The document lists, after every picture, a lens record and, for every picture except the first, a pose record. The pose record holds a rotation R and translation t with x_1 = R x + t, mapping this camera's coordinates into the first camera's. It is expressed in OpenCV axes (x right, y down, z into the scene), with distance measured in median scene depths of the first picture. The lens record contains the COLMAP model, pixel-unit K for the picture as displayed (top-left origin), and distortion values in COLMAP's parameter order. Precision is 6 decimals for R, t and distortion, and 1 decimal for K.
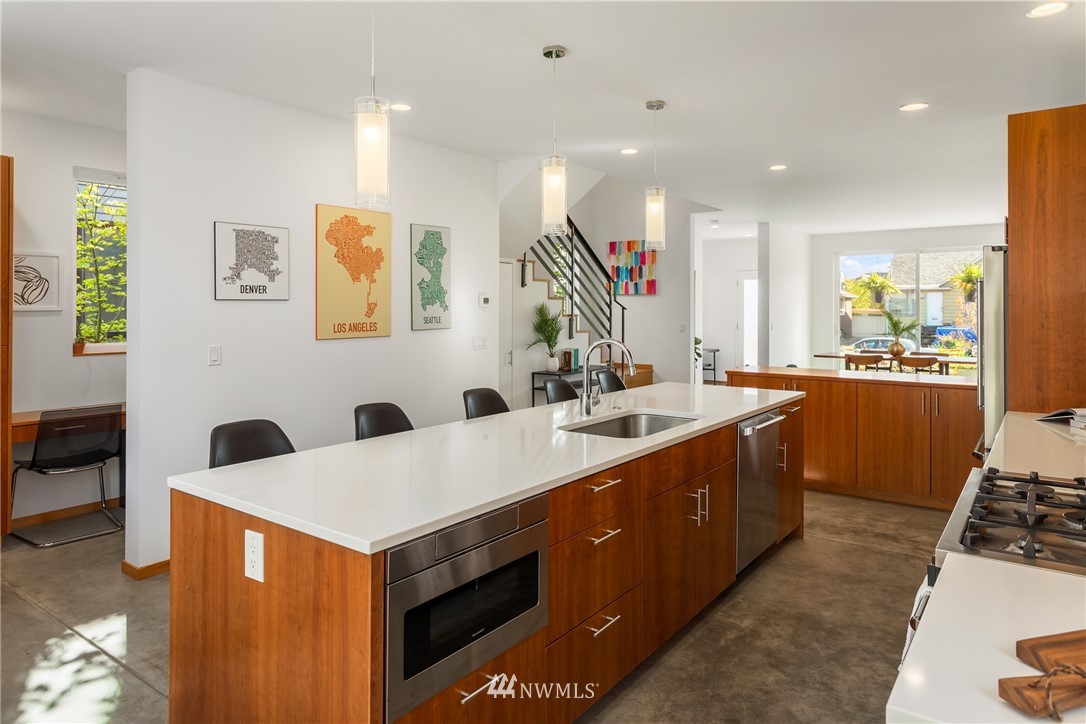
lens RADIAL K [[669.7, 0, 537.5], [0, 669.7, 306.2], [0, 0, 1]] dist [-0.000685, 0.001170]
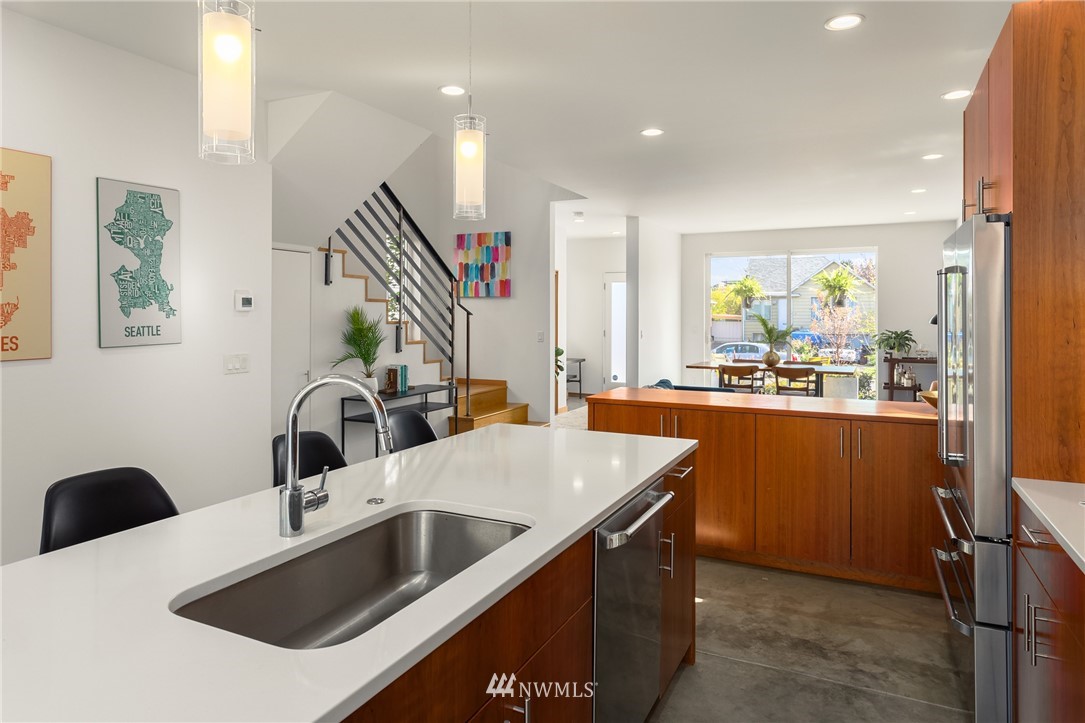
lens RADIAL K [[669.1, 0, 537.0], [0, 669.1, 305.8], [0, 0, 1]] dist [-0.000685, 0.001170]
pose [[0.982544, 0.003210, 0.186004, 0.064951], [-0.001578, 0.999959, -0.008919, 0.001016], [-0.186025, 0.008470, 0.982508, 0.203979]]
